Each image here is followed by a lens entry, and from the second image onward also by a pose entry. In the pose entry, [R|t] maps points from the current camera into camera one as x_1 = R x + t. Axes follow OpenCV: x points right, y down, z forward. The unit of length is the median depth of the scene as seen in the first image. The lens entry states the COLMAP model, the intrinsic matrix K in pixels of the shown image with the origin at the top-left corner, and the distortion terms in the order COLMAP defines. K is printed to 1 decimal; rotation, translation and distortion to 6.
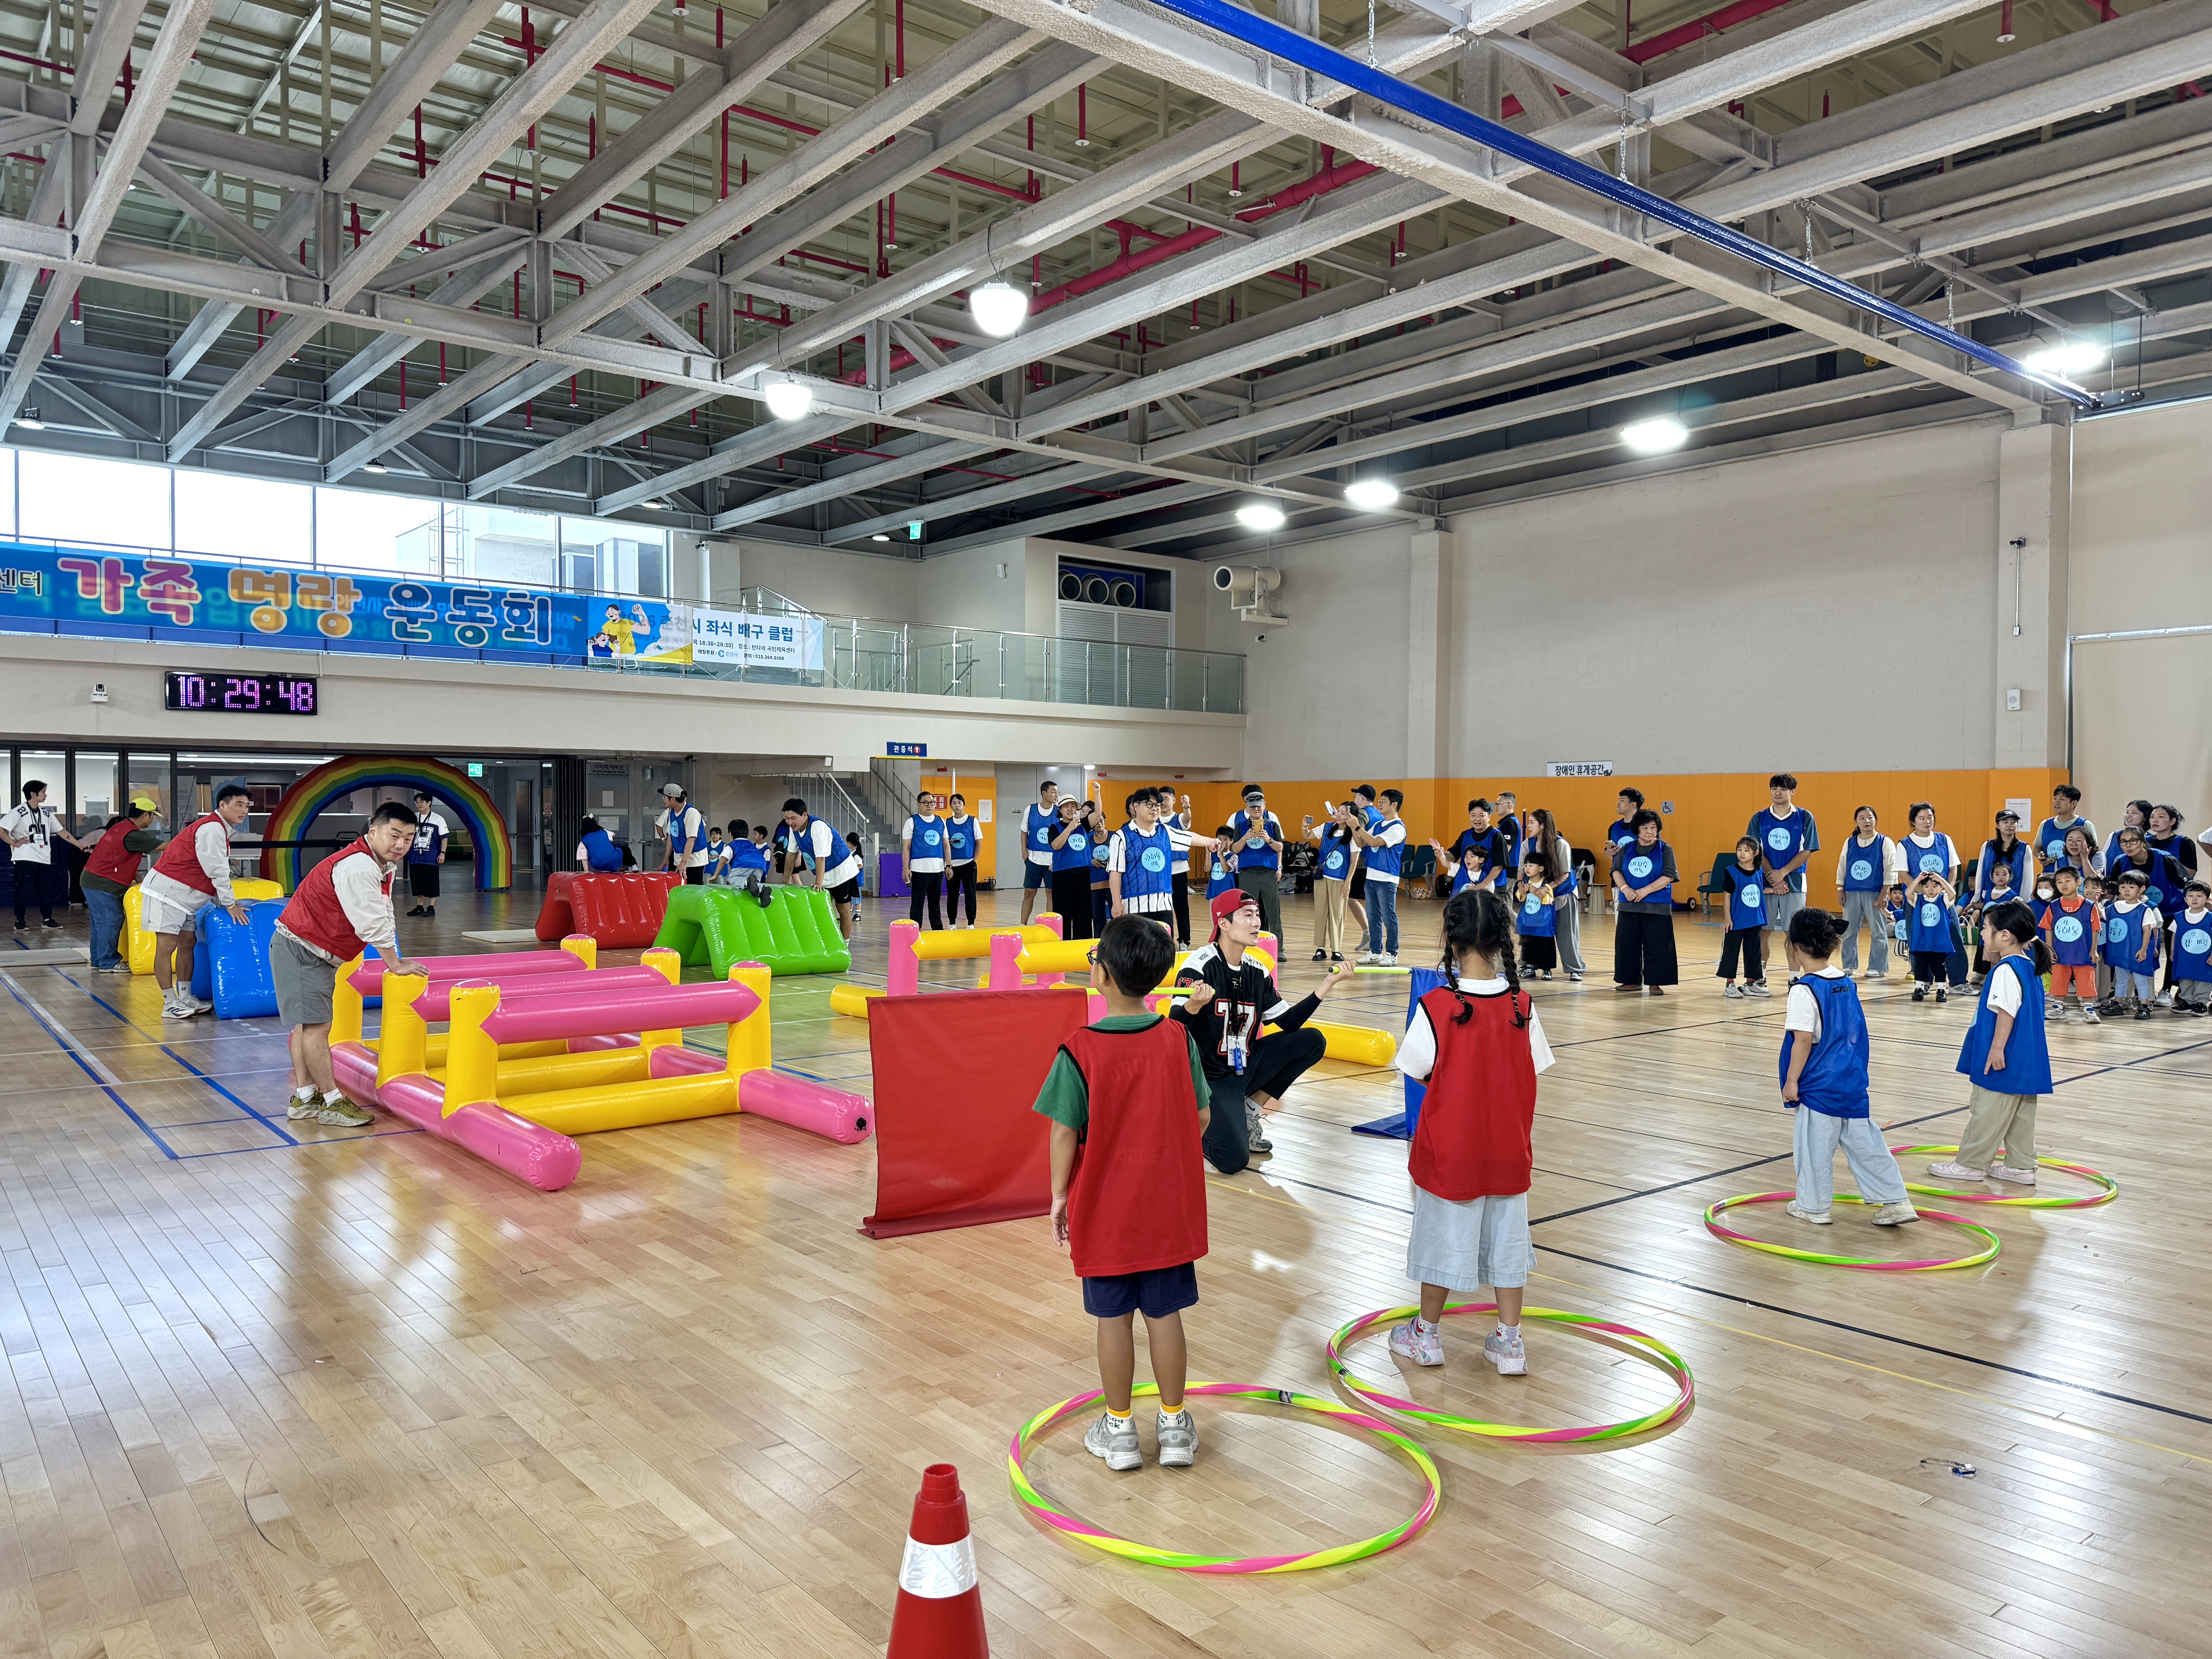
lens RADIAL K [[1553.2, 0, 1106.0], [0, 1553.2, 829.5], [0, 0, 1]] dist [0.058368, -0.141624]
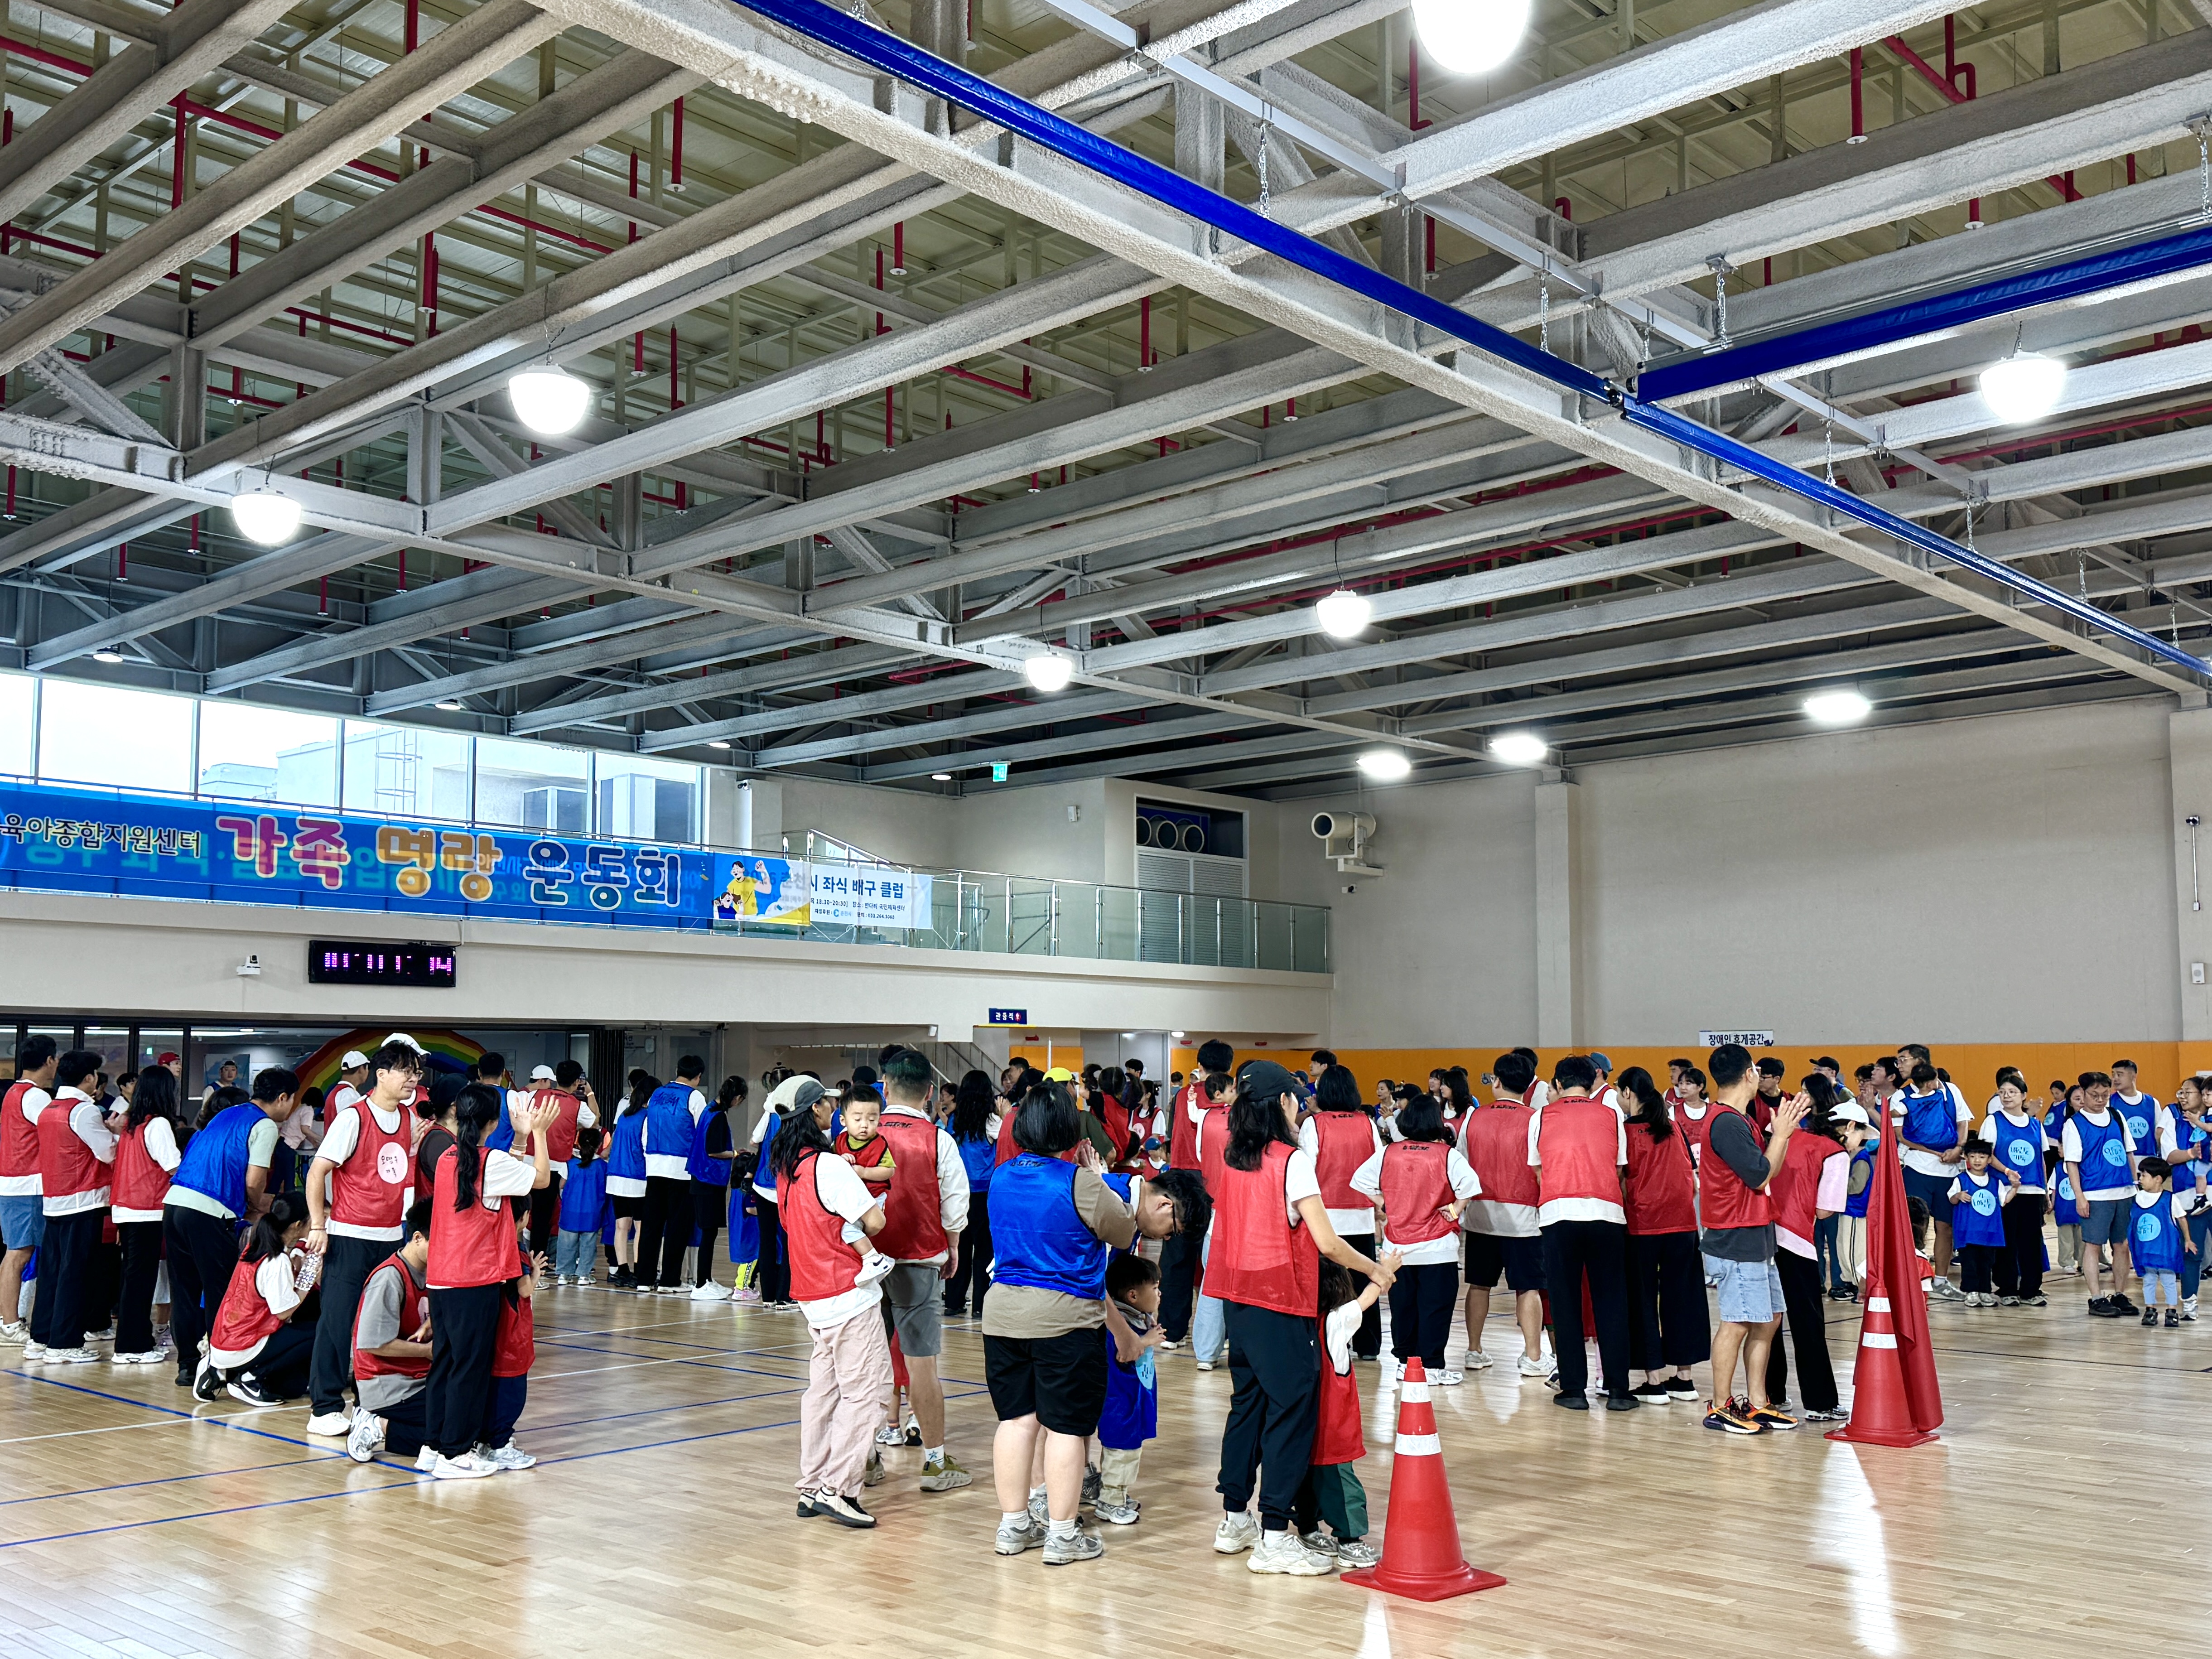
lens RADIAL K [[2069.4, 0, 1106.0], [0, 2069.4, 829.5], [0, 0, 1]] dist [-0.003389, 0.015900]
pose [[0.987826, 0.007822, 0.155366, -0.293079], [0.012160, 0.991797, -0.127240, -0.007053], [-0.155087, 0.127581, 0.979628, -0.212397]]
